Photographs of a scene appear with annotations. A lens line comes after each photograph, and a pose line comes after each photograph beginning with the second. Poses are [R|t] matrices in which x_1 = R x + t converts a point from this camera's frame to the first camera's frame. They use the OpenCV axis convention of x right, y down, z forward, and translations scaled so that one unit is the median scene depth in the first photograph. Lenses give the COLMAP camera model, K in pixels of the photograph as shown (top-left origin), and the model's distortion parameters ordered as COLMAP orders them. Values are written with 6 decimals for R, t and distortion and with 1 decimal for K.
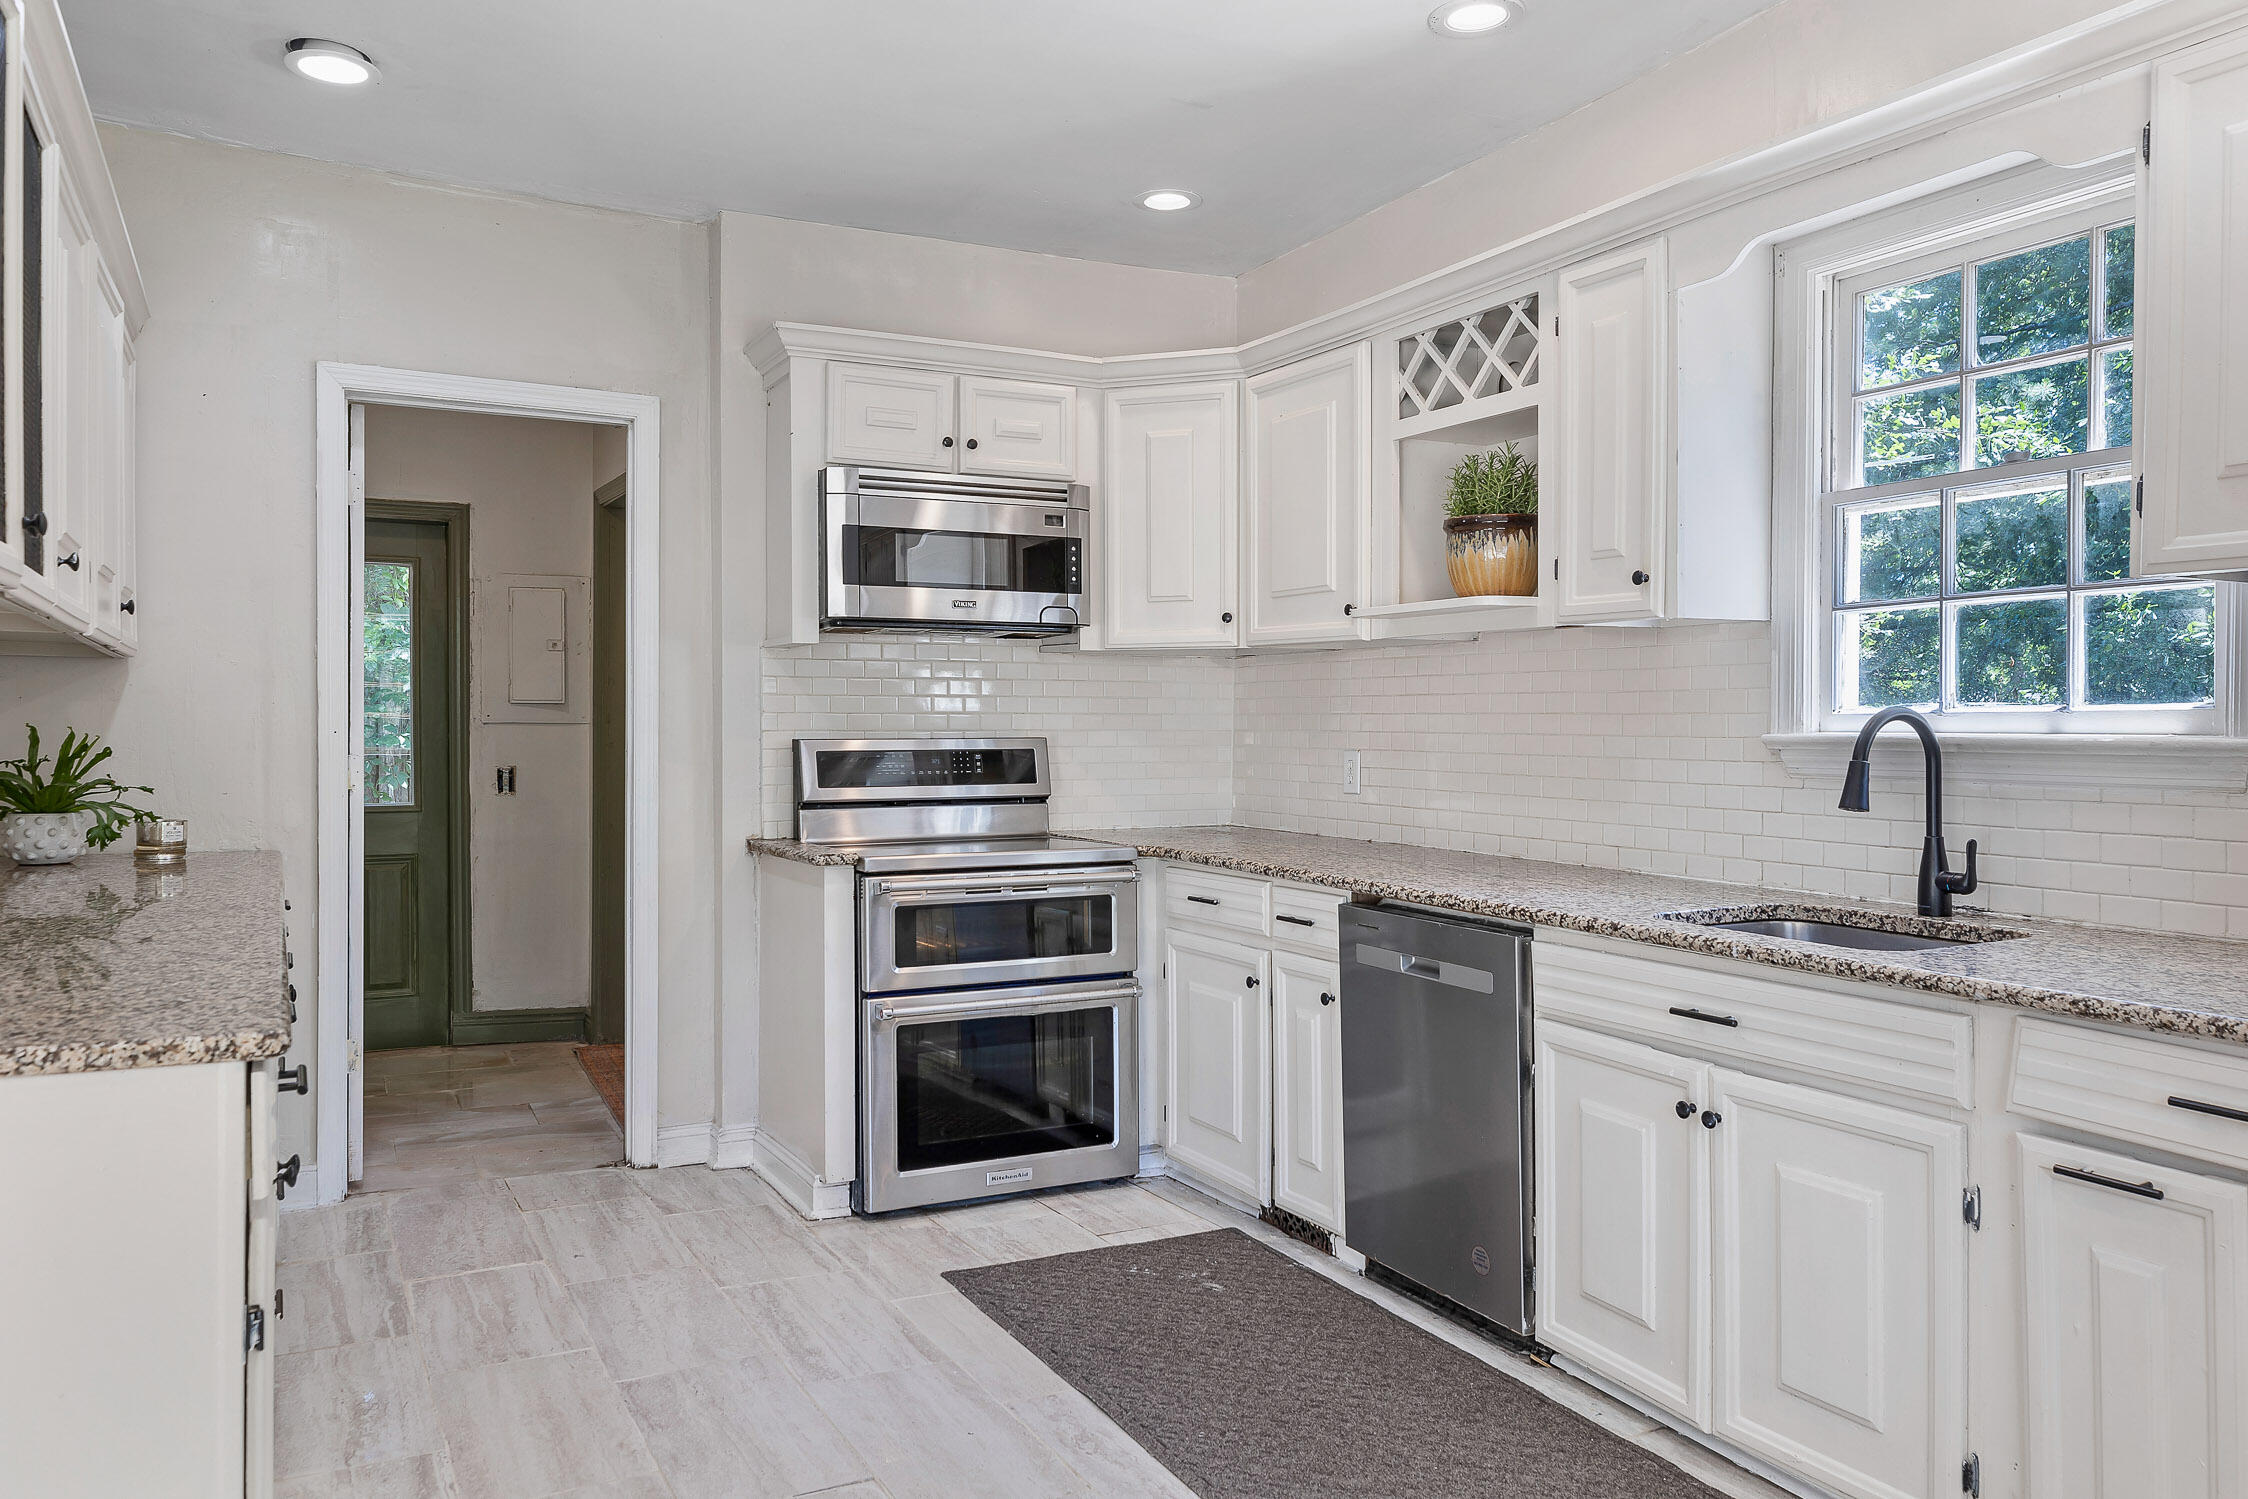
lens RADIAL K [[1638.1, 0, 1124.0], [0, 1638.1, 749.5], [0, 0, 1]] dist [0.002987, 0.000859]
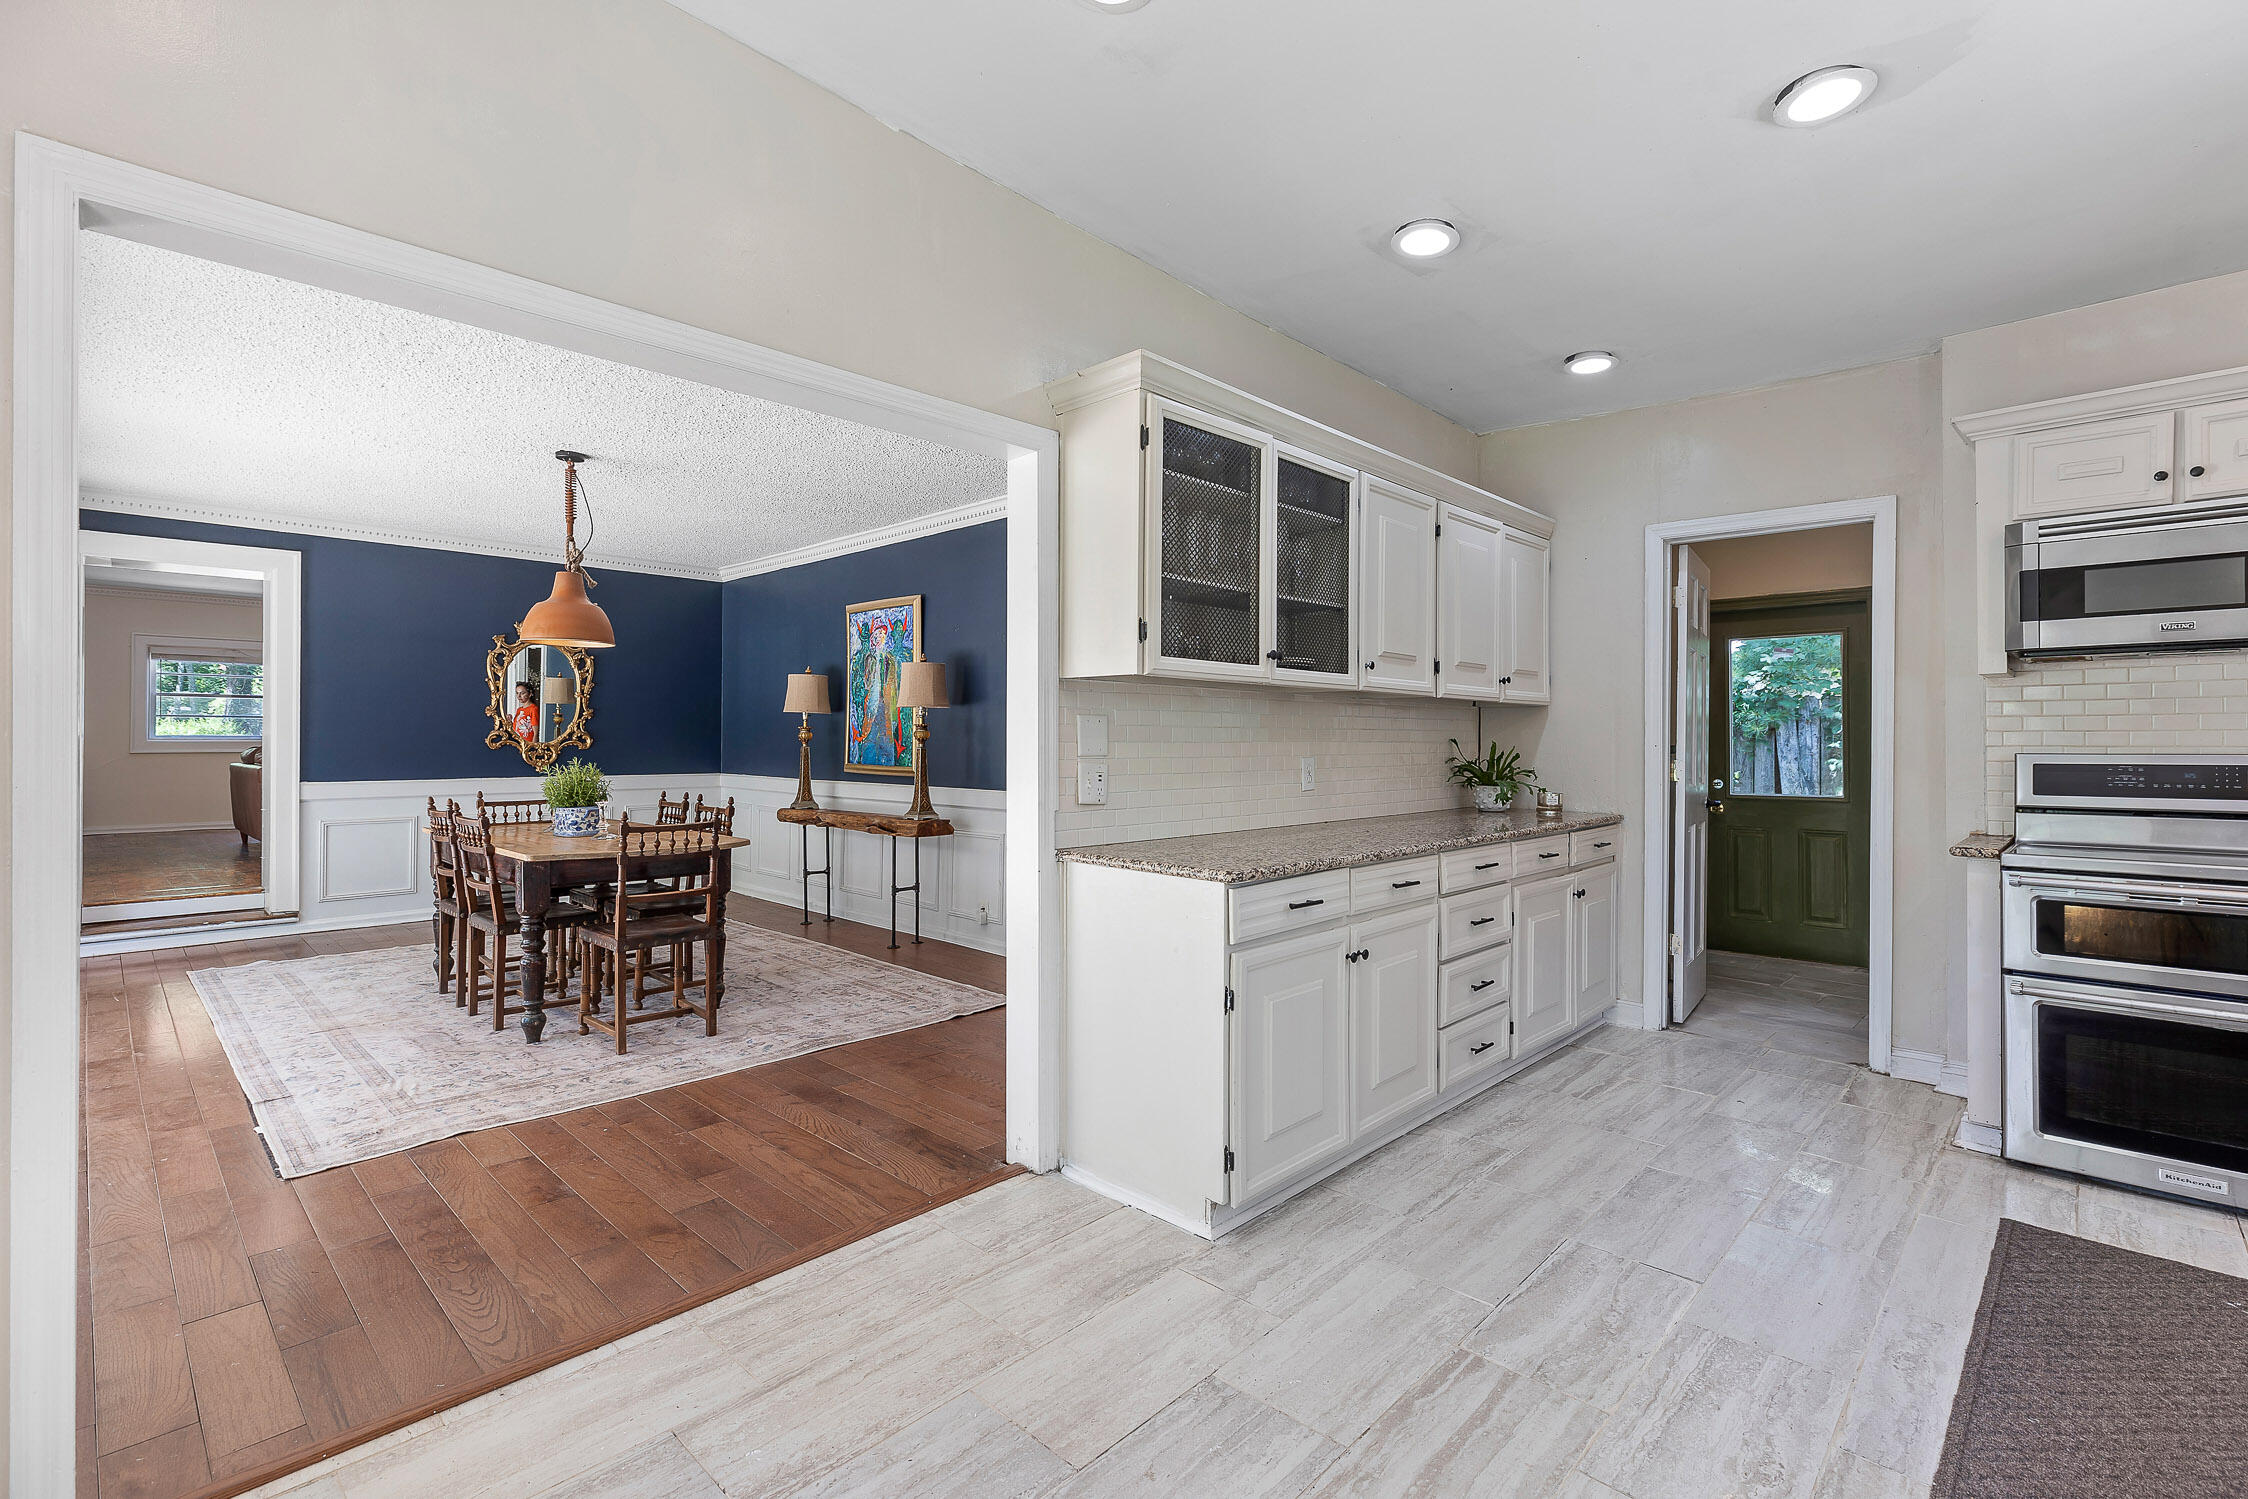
lens RADIAL K [[1014.9, 0, 1127.6], [0, 1014.9, 738.0], [0, 0, 1]] dist [0.001896, -0.000087]
pose [[0.324062, -0.004714, -0.946024, 0.317915], [-0.015280, 0.999831, -0.010217, 0.000104], [0.945913, 0.017767, 0.323935, 0.159869]]
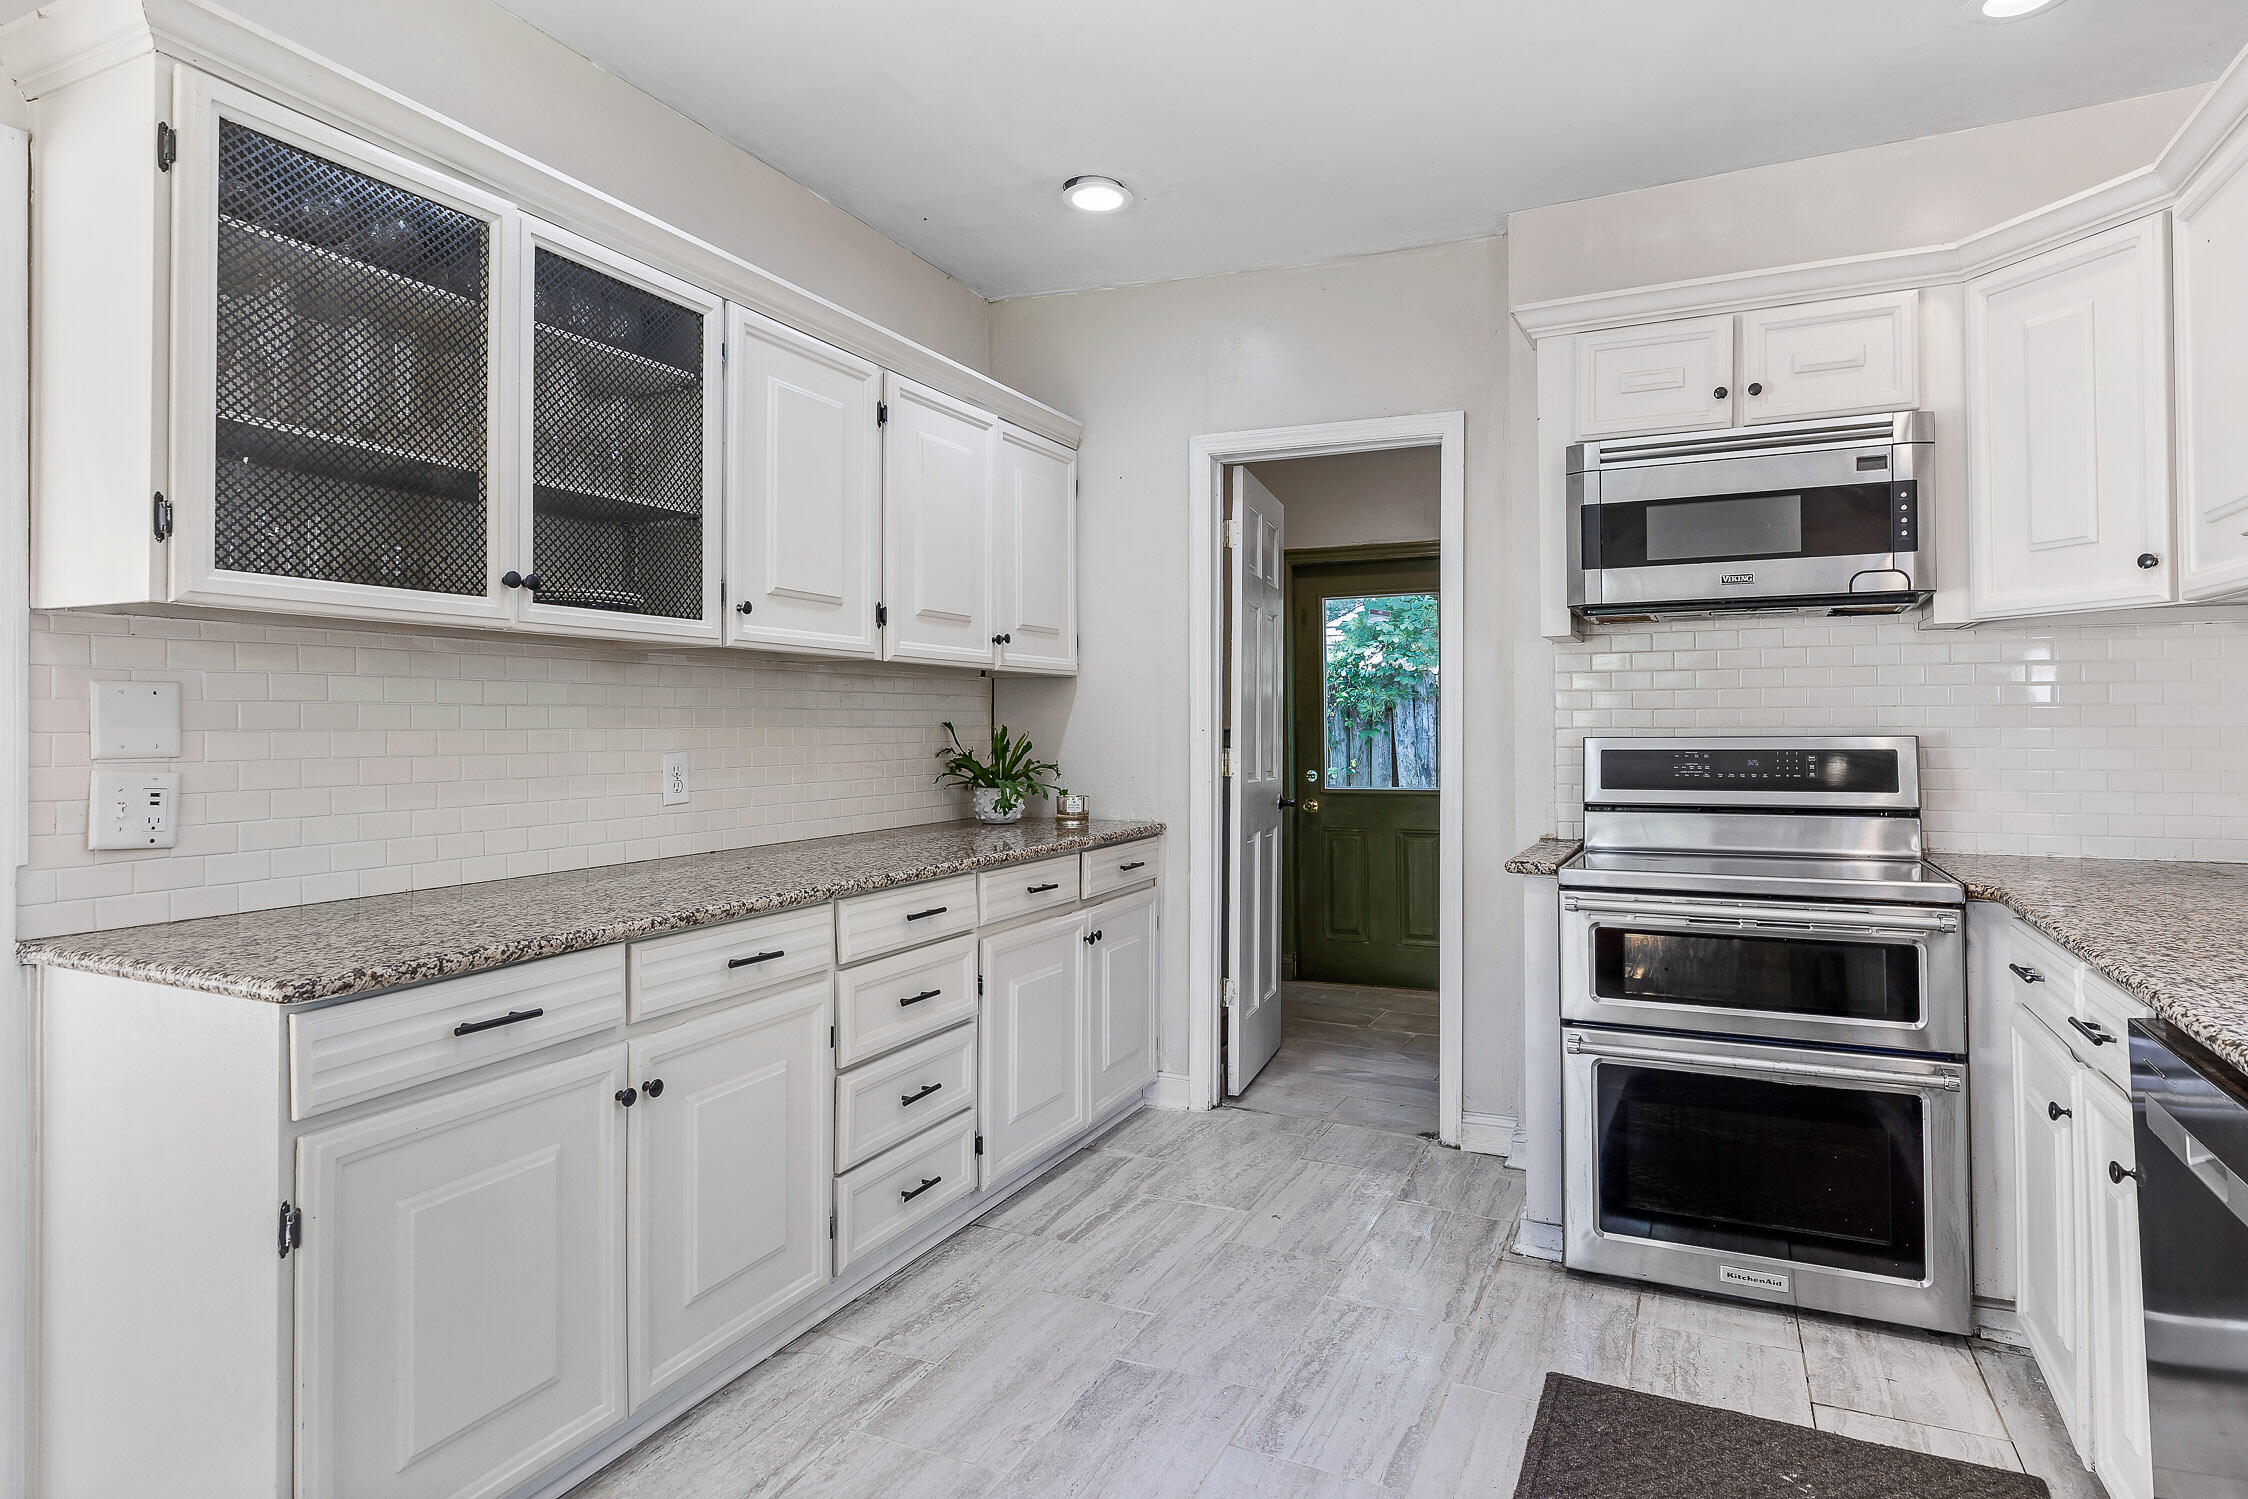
lens RADIAL K [[1243.3, 0, 1125.3], [0, 1243.3, 715.8], [0, 0, 1]] dist [0.002628, -0.000333]
pose [[0.609048, -0.010497, -0.793064, 0.231954], [-0.006763, 0.999807, -0.018427, -0.003765], [0.793105, 0.016587, 0.608860, 0.376336]]
